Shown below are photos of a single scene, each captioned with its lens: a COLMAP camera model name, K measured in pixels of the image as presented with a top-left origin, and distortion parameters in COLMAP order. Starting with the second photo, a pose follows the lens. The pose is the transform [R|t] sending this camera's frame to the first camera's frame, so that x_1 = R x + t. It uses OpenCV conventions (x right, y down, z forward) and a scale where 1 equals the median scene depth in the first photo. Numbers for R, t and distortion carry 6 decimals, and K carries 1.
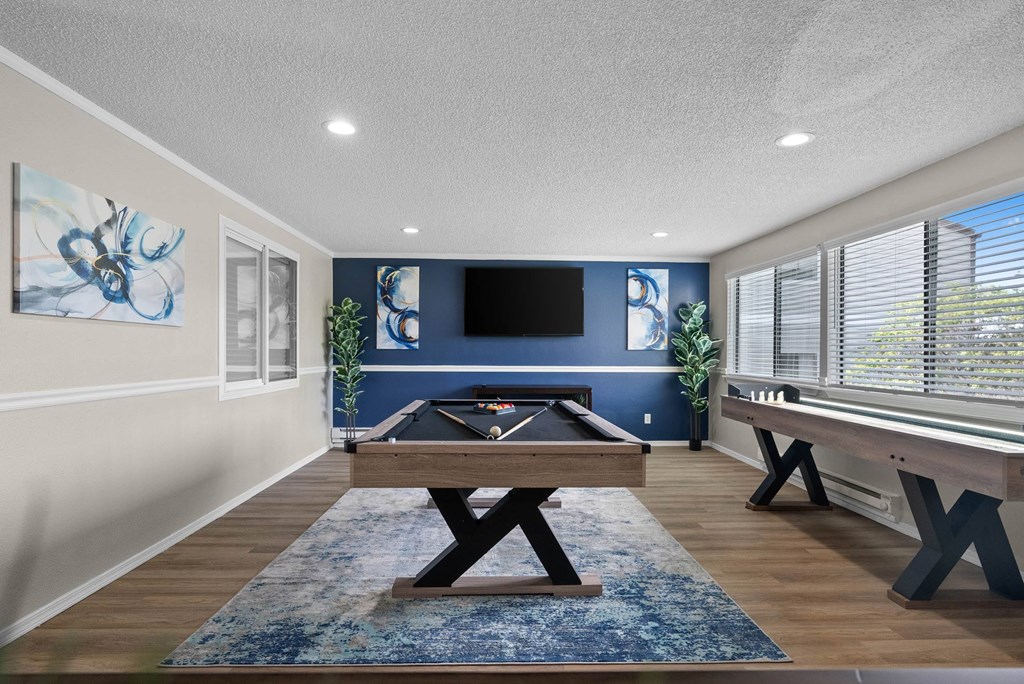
lens RADIAL K [[553.2, 0, 512.5], [0, 553.2, 351.4], [0, 0, 1]] dist [-0.001562, 0.000375]
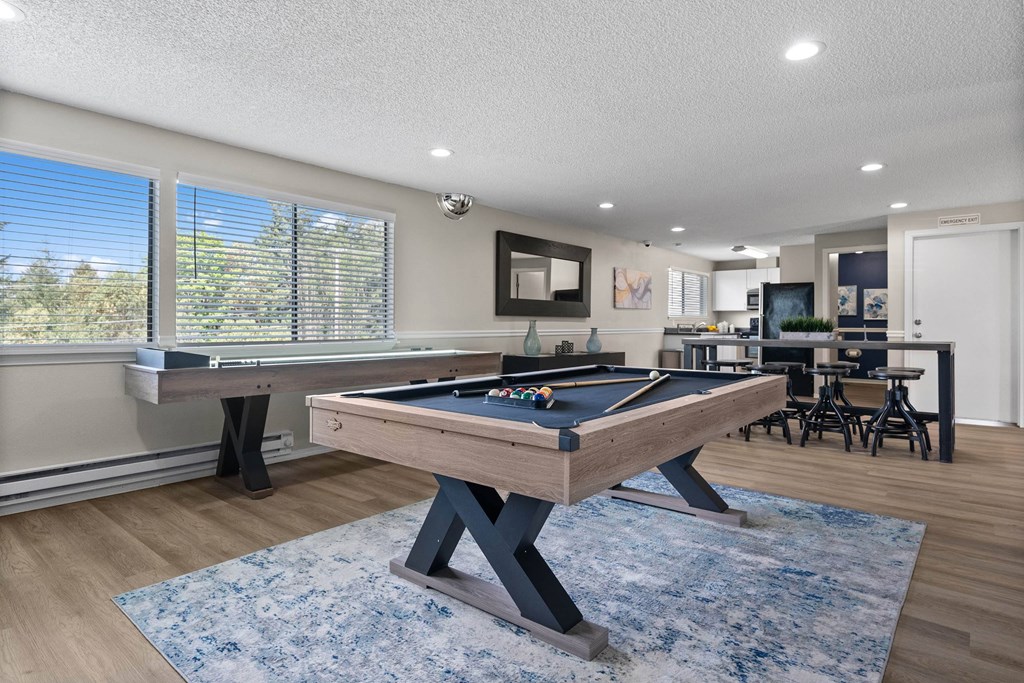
lens RADIAL K [[556.3, 0, 514.9], [0, 556.3, 330.5], [0, 0, 1]] dist [-0.001499, -0.000014]
pose [[-0.748076, -0.017830, 0.663373, -0.293607], [-0.009363, 0.999823, 0.016314, 0.016846], [-0.663547, 0.005993, -0.748111, 1.038804]]
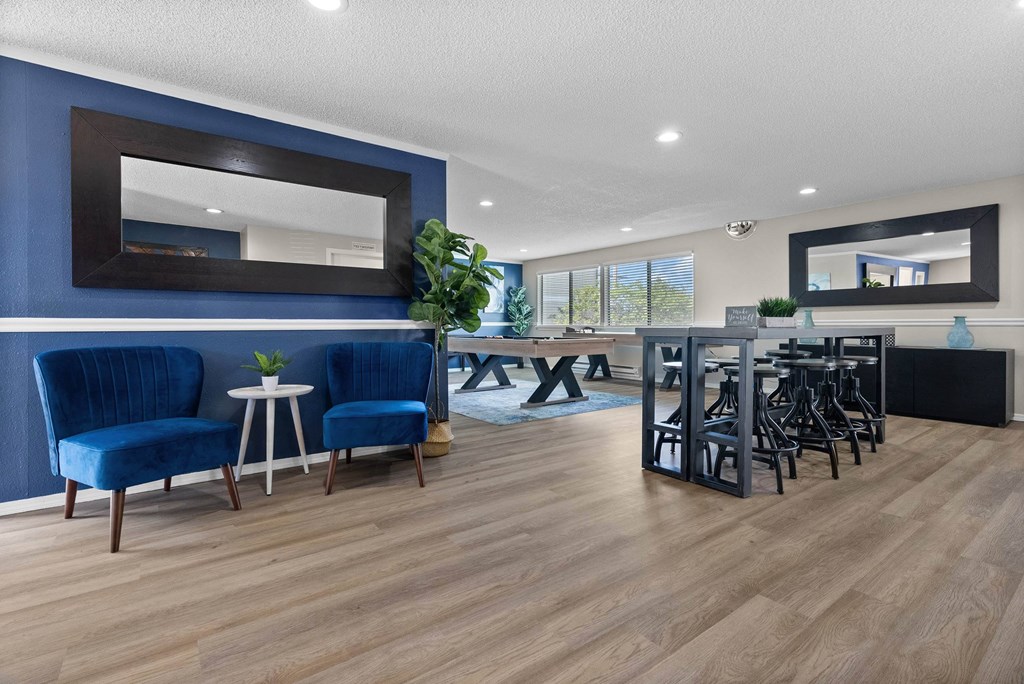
lens RADIAL K [[474.4, 0, 515.6], [0, 474.4, 322.8], [0, 0, 1]] dist [-0.000561, 0.000025]
pose [[0.820210, -0.008096, 0.572005, -0.682053], [0.008648, 0.999961, 0.001754, 0.033016], [-0.571997, 0.003508, 0.820248, -0.315391]]
